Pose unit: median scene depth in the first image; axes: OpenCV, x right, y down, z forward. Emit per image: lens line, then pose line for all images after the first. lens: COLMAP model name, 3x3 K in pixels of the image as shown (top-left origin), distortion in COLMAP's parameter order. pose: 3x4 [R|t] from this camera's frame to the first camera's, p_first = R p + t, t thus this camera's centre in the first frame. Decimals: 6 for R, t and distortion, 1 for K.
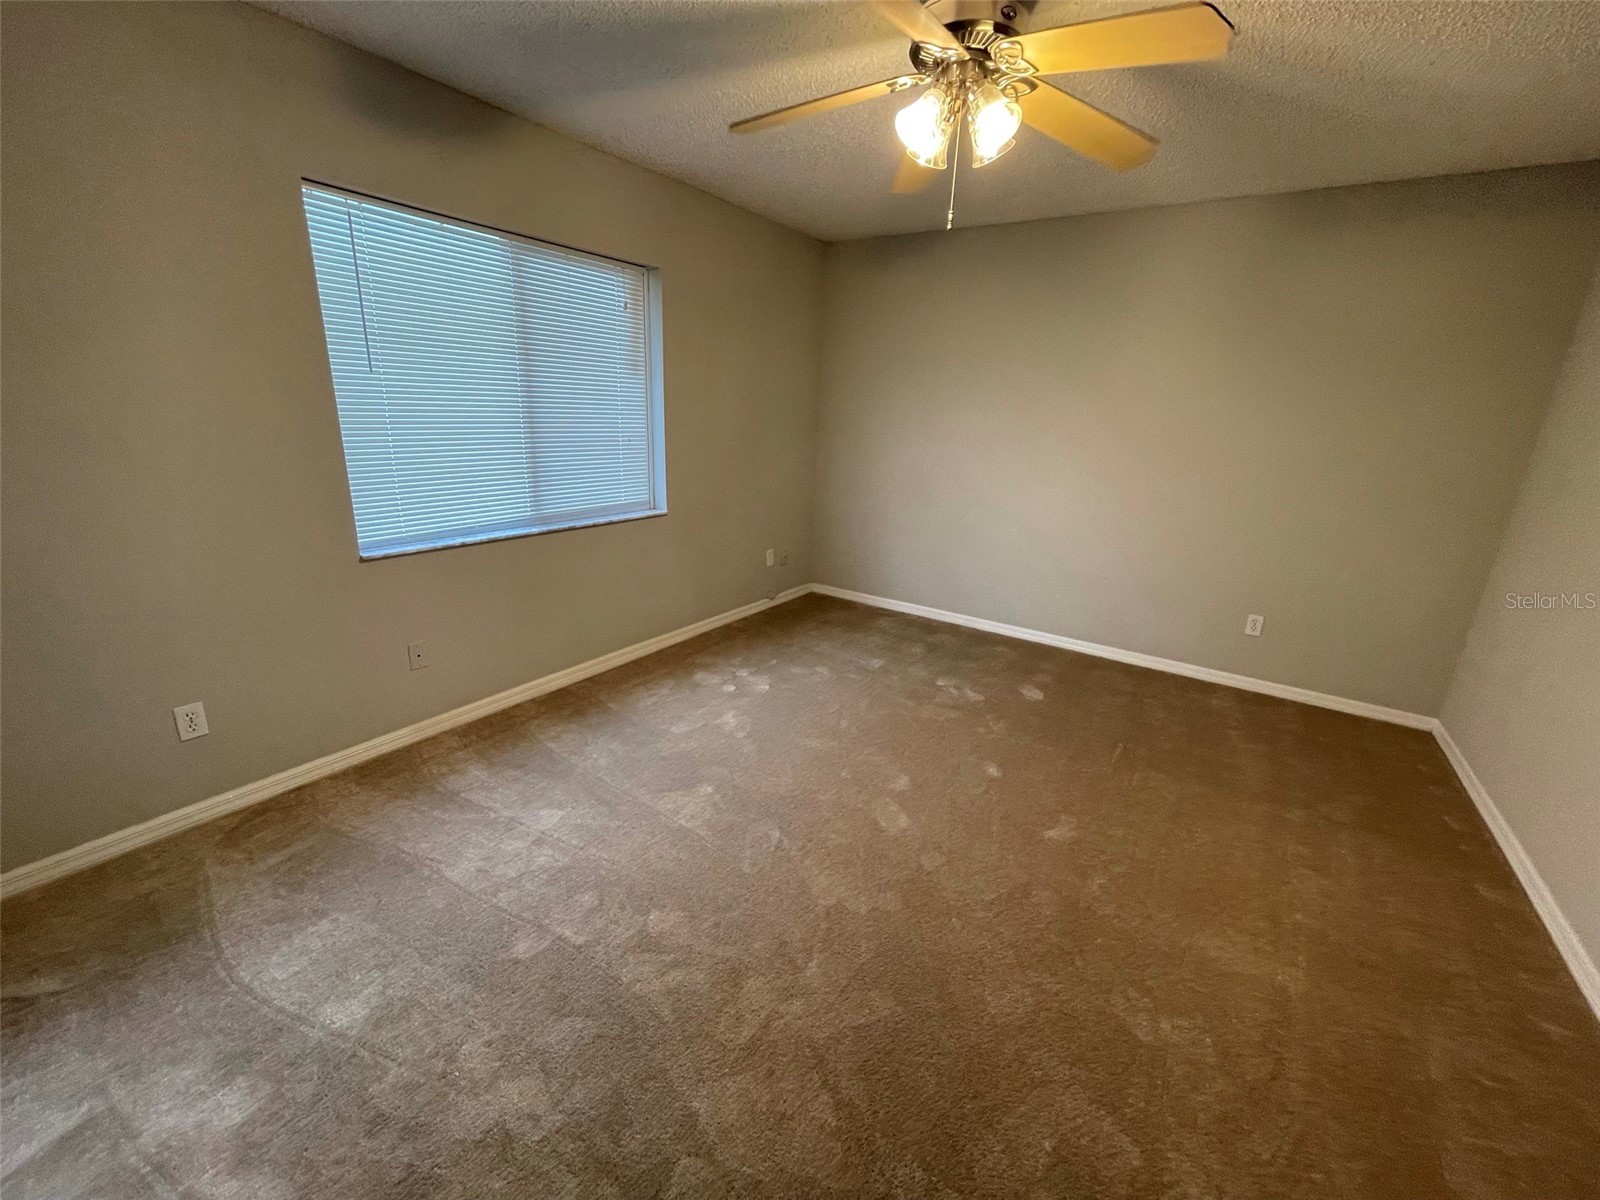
lens RADIAL K [[643.7, 0, 797.7], [0, 643.7, 608.3], [0, 0, 1]] dist [0.001046, -0.000574]
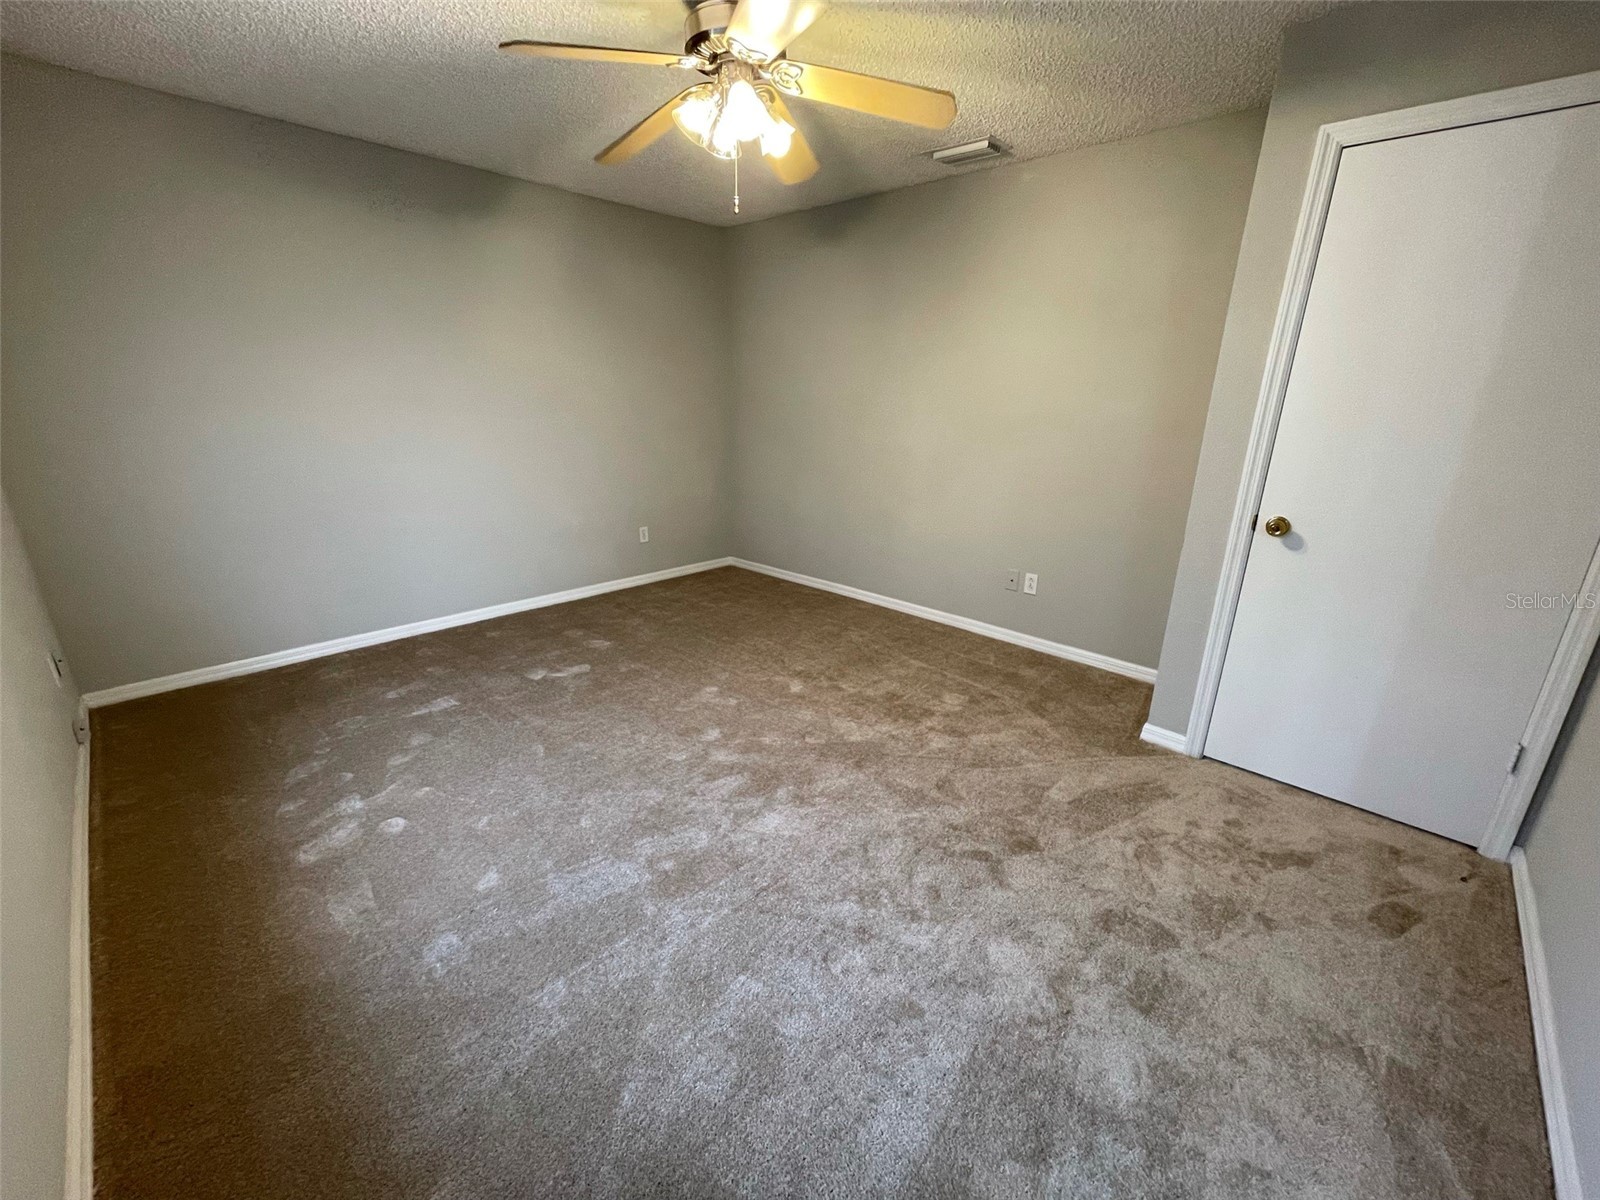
lens RADIAL K [[643.7, 0, 793.8], [0, 643.7, 593.8], [0, 0, 1]] dist [0.001046, -0.000574]
pose [[0.164975, -0.326106, 0.930826, -0.516811], [0.291949, 0.917611, 0.269733, -0.128475], [-0.942098, 0.227255, 0.246590, 0.397821]]
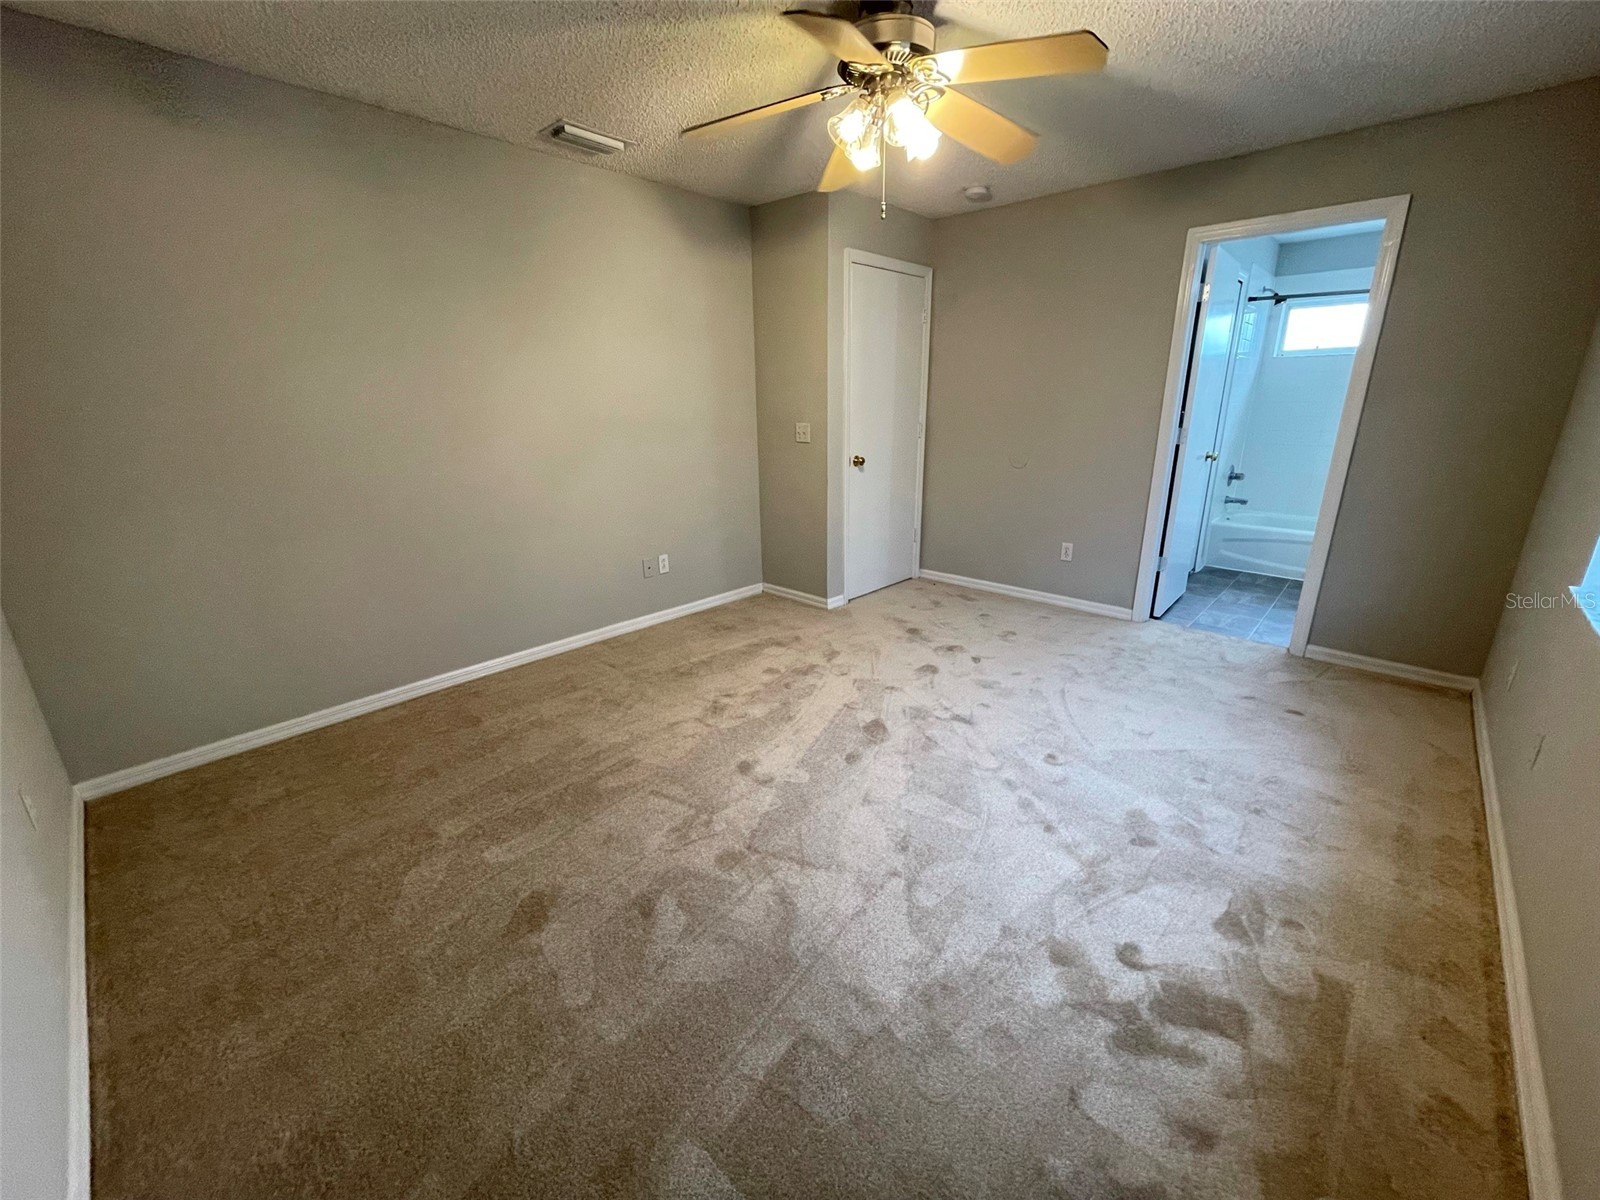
lens RADIAL K [[643.7, 0, 797.7], [0, 643.7, 593.3], [0, 0, 1]] dist [0.001046, -0.000574]
pose [[-0.988544, -0.063400, 0.136972, 0.093156], [0.025861, 0.822934, 0.567548, -0.349615], [-0.148701, 0.564589, -0.811867, 1.191938]]
